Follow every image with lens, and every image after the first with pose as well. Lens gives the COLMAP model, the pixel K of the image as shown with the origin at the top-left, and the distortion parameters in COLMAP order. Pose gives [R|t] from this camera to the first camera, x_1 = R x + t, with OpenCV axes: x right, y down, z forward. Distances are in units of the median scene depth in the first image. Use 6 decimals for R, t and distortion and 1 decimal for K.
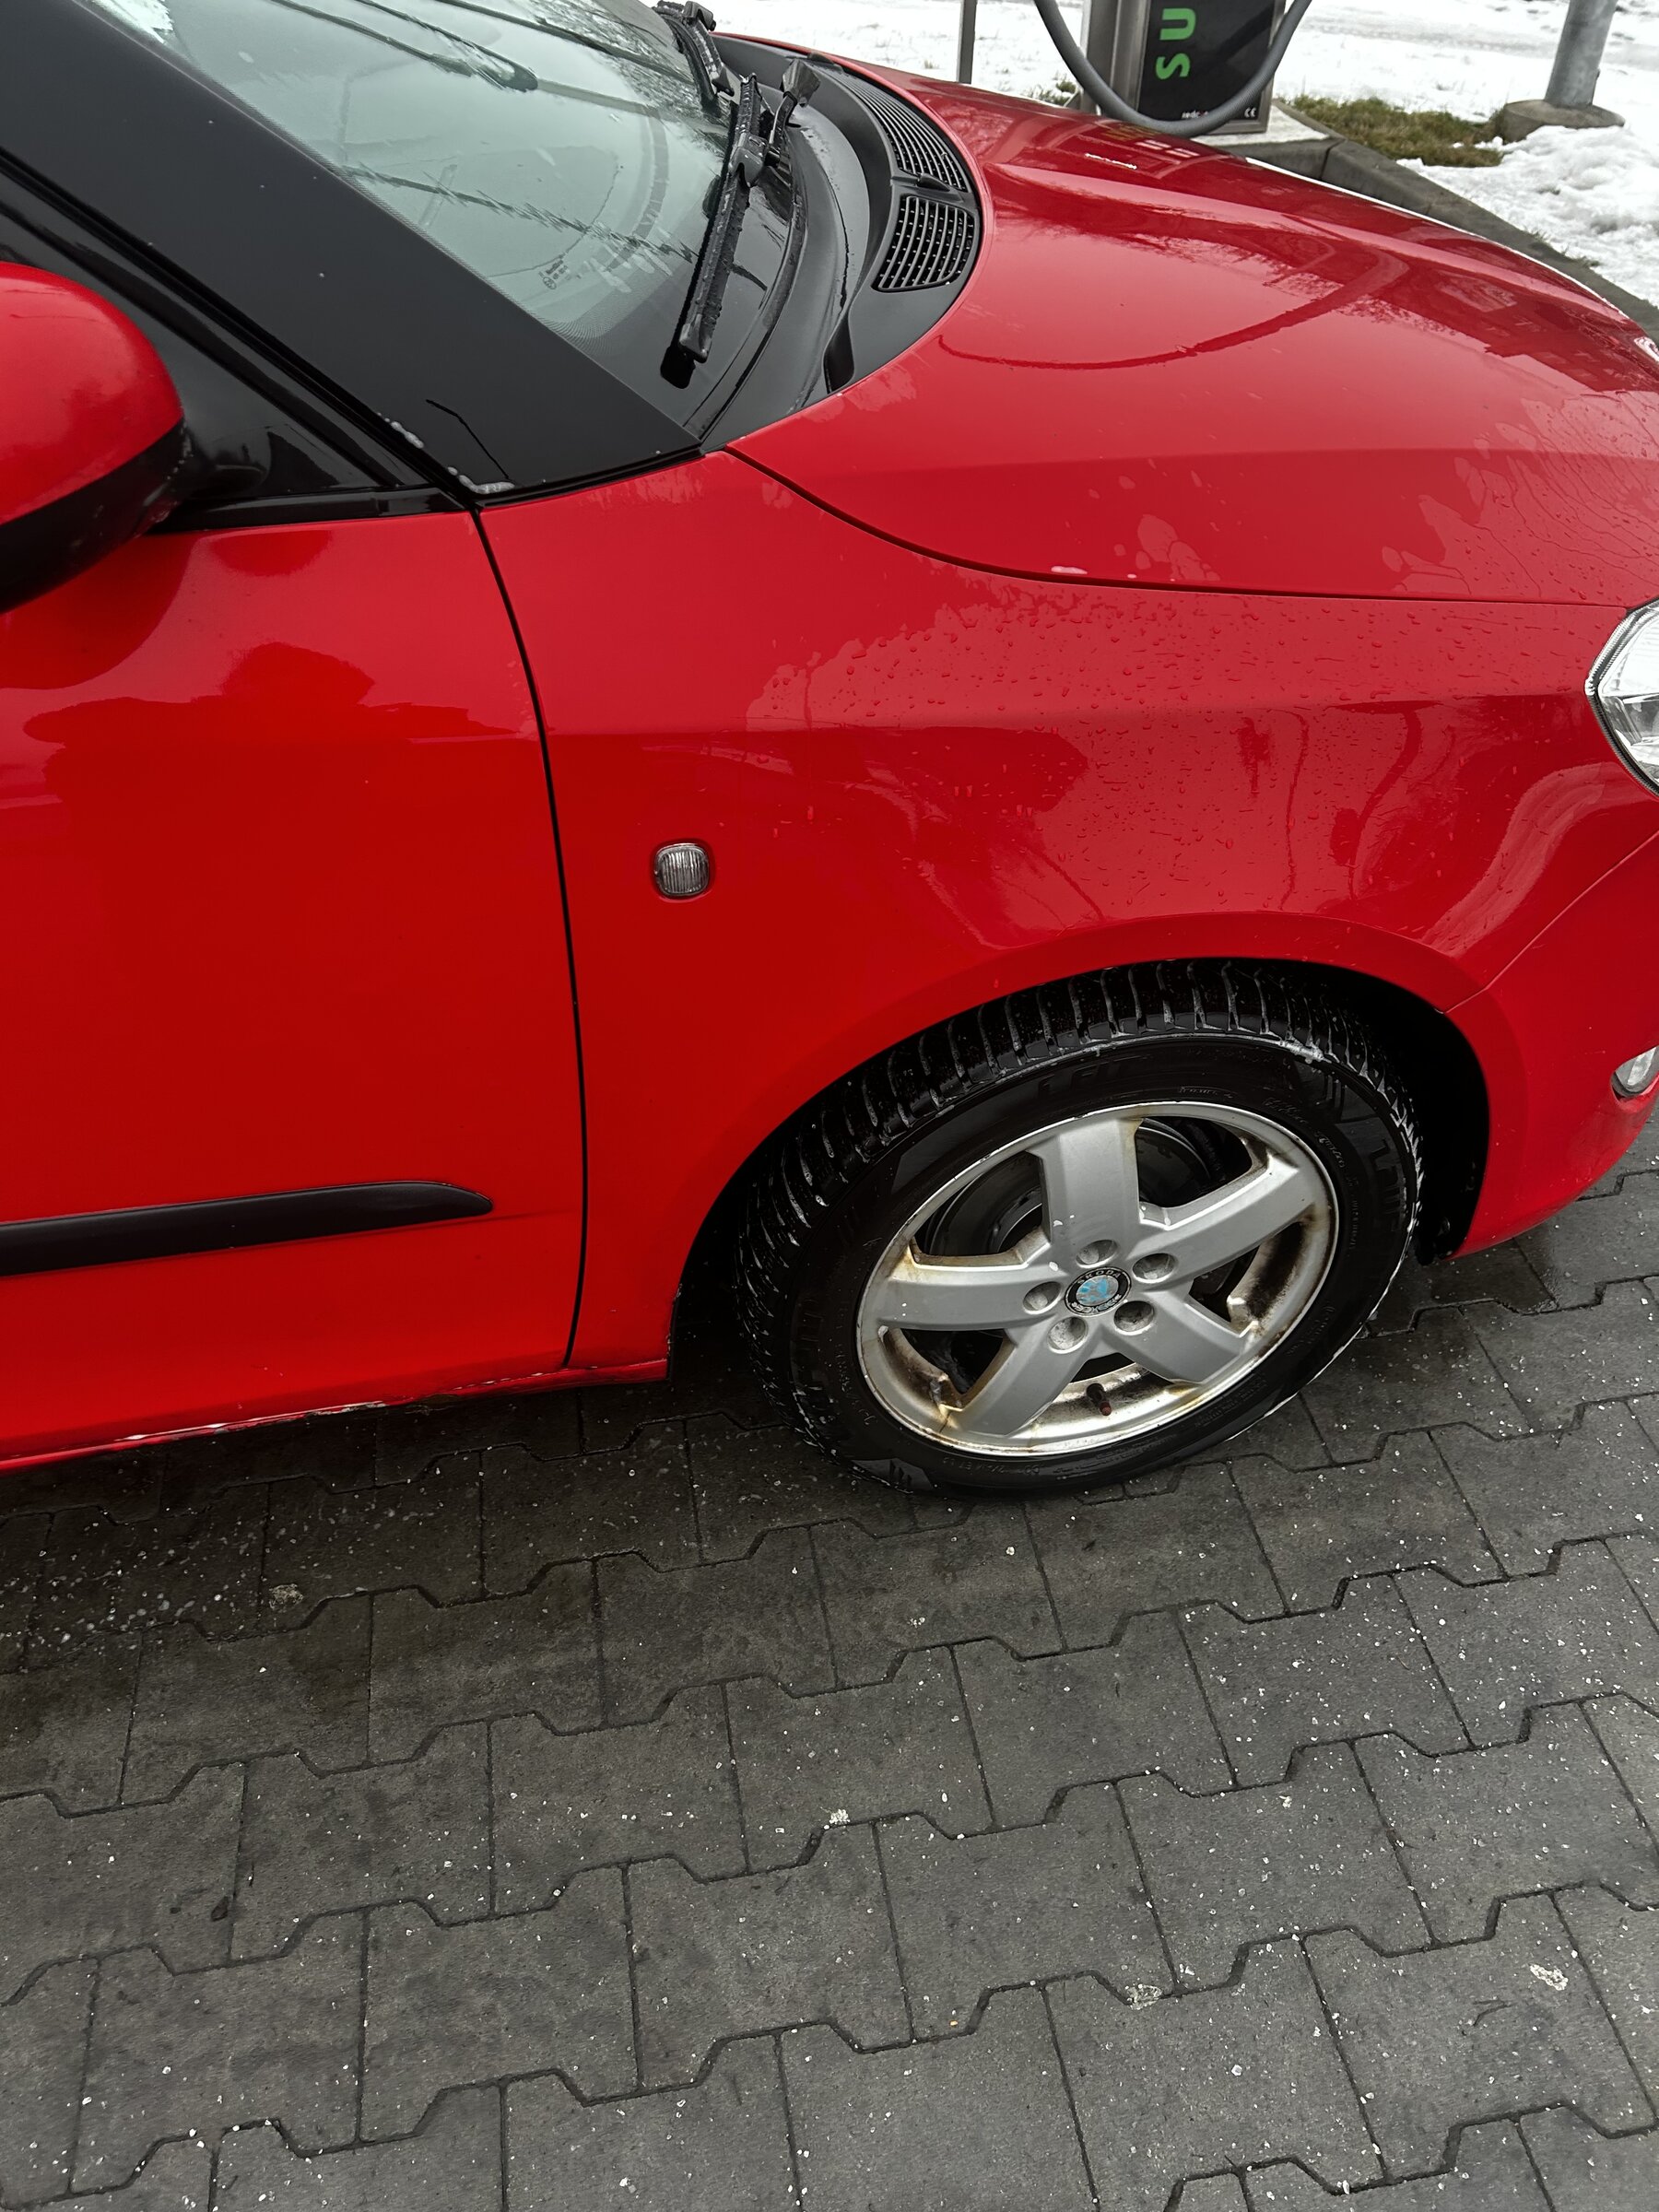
lens RADIAL K [[1670.3, 0, 811.8], [0, 1670.3, 1102.7], [0, 0, 1]] dist [0.017781, -0.023510]
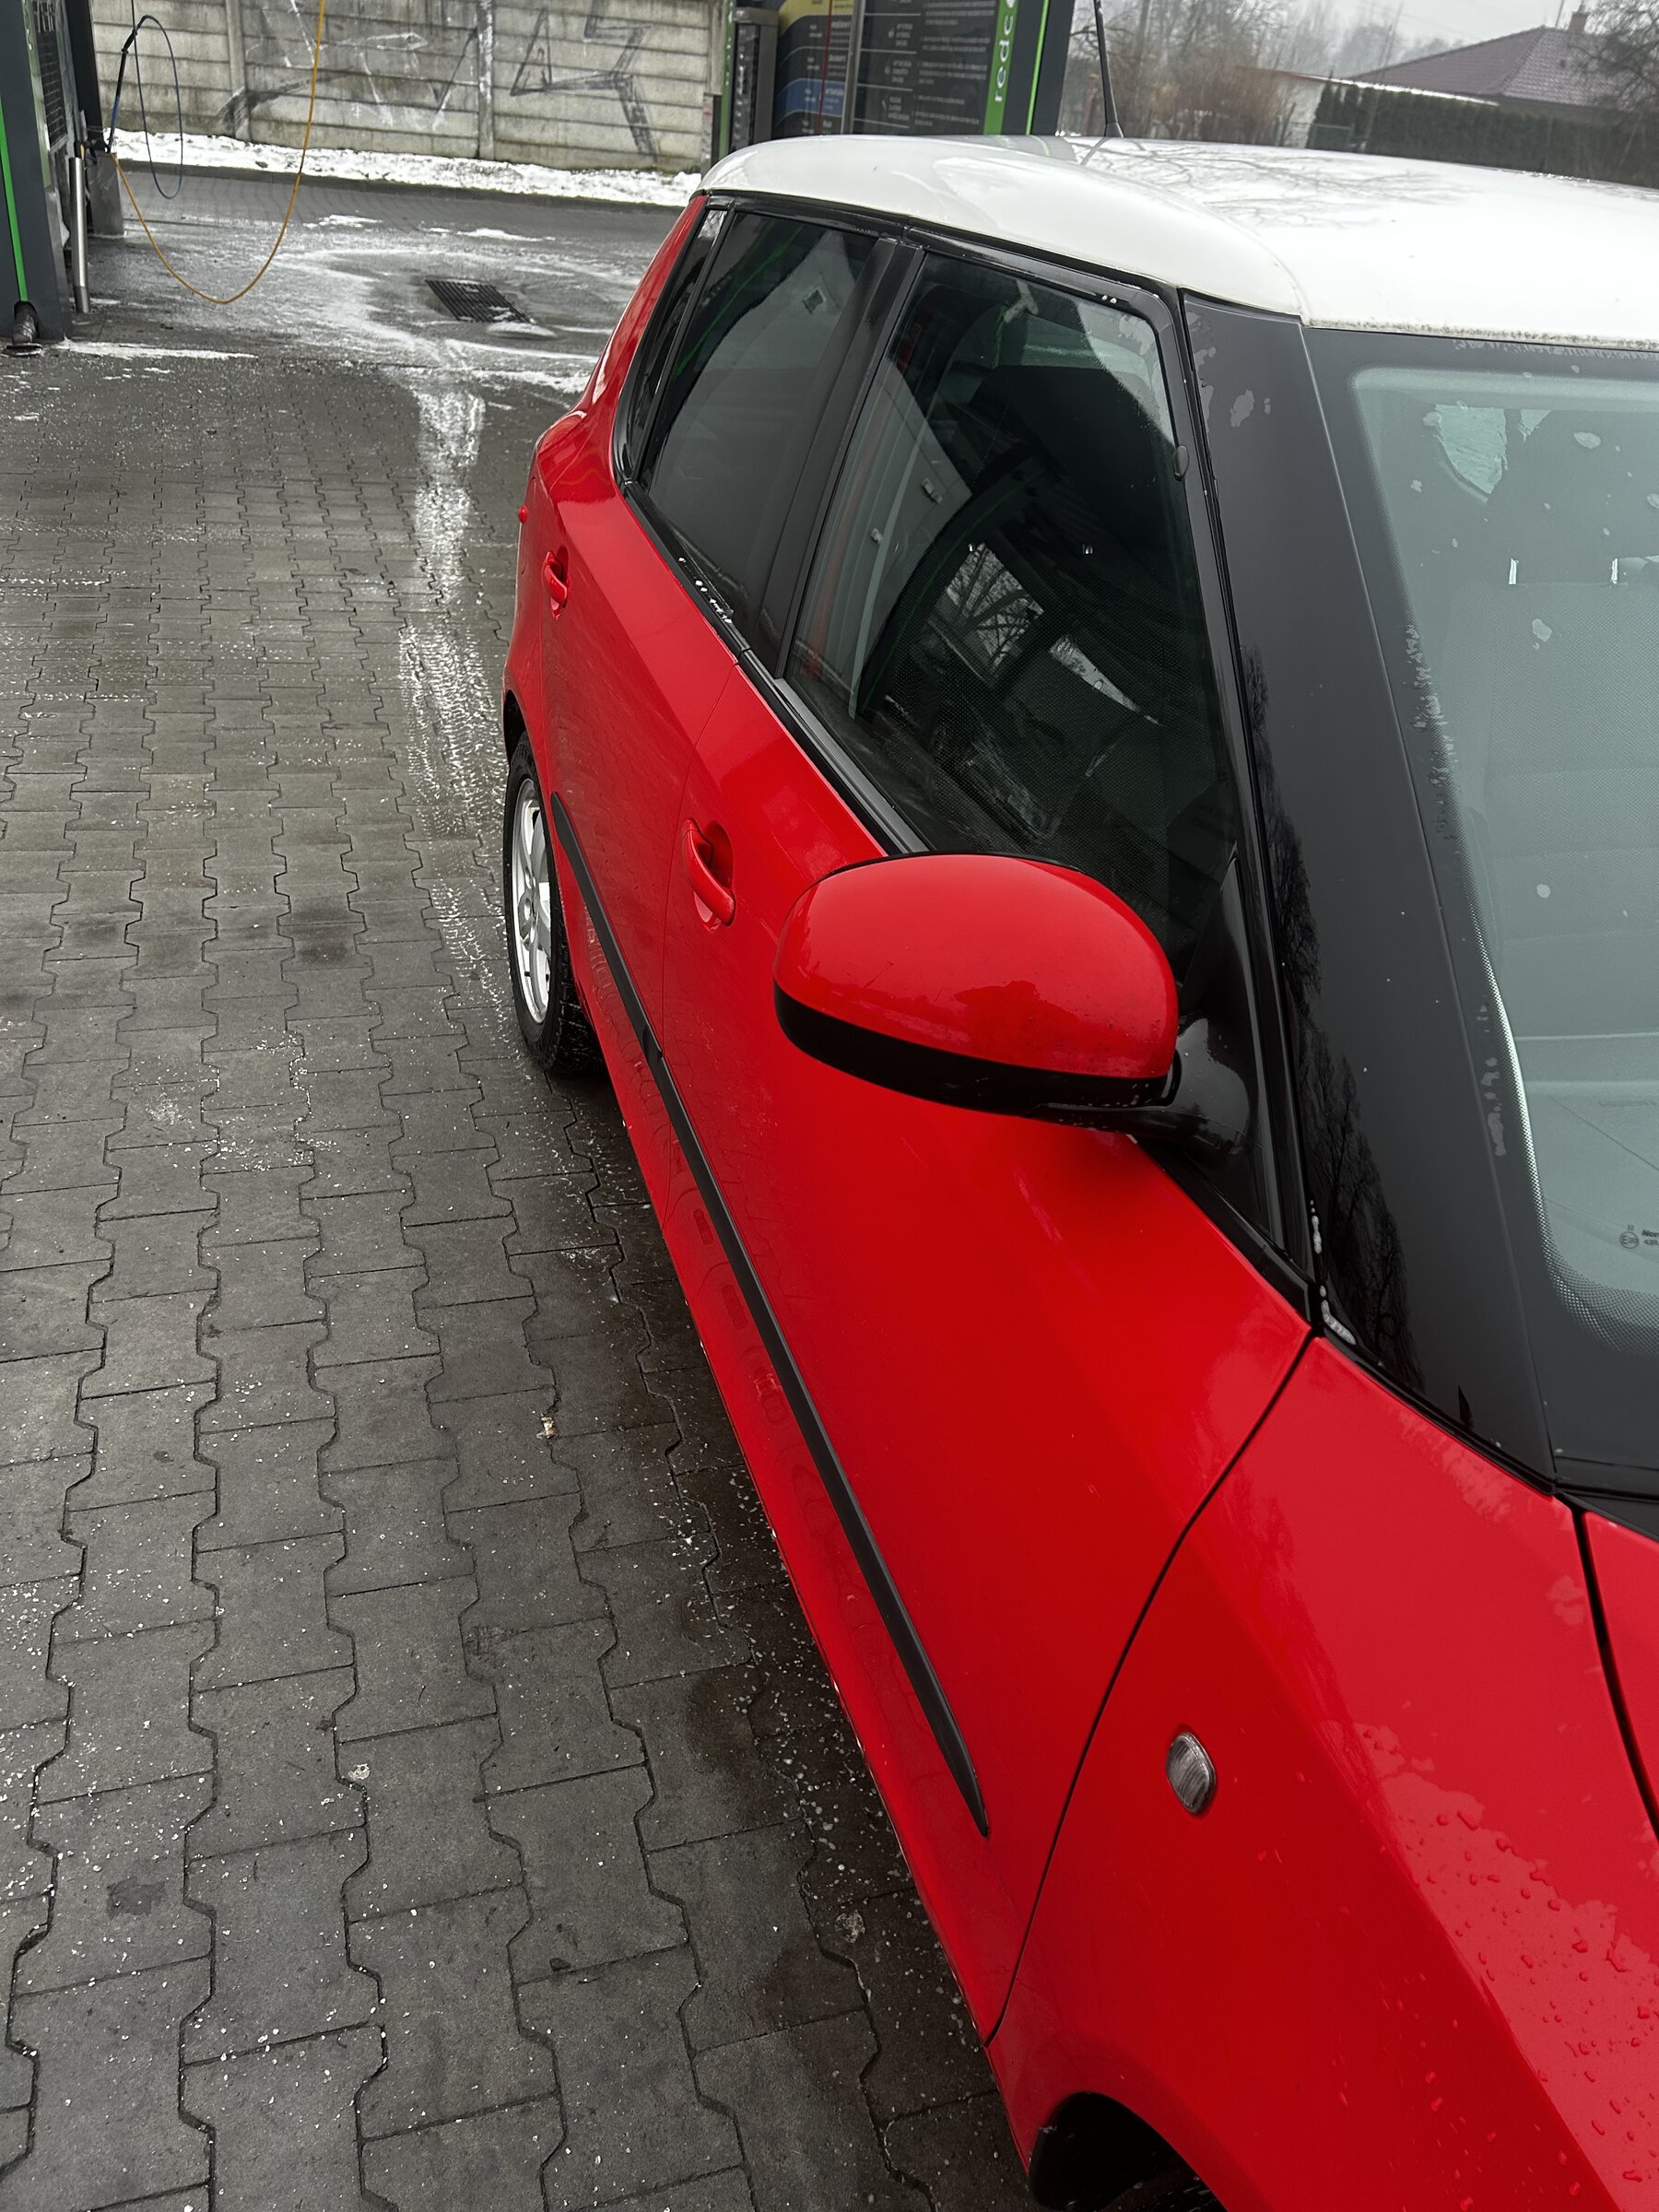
lens RADIAL K [[1670.3, 0, 828.9], [0, 1670.3, 1089.2], [0, 0, 1]] dist [0.017781, -0.023510]
pose [[0.130589, 0.522559, -0.842543, 0.342544], [-0.725397, 0.629654, 0.278090, -0.369783], [0.675829, 0.574863, 0.461288, 0.243586]]
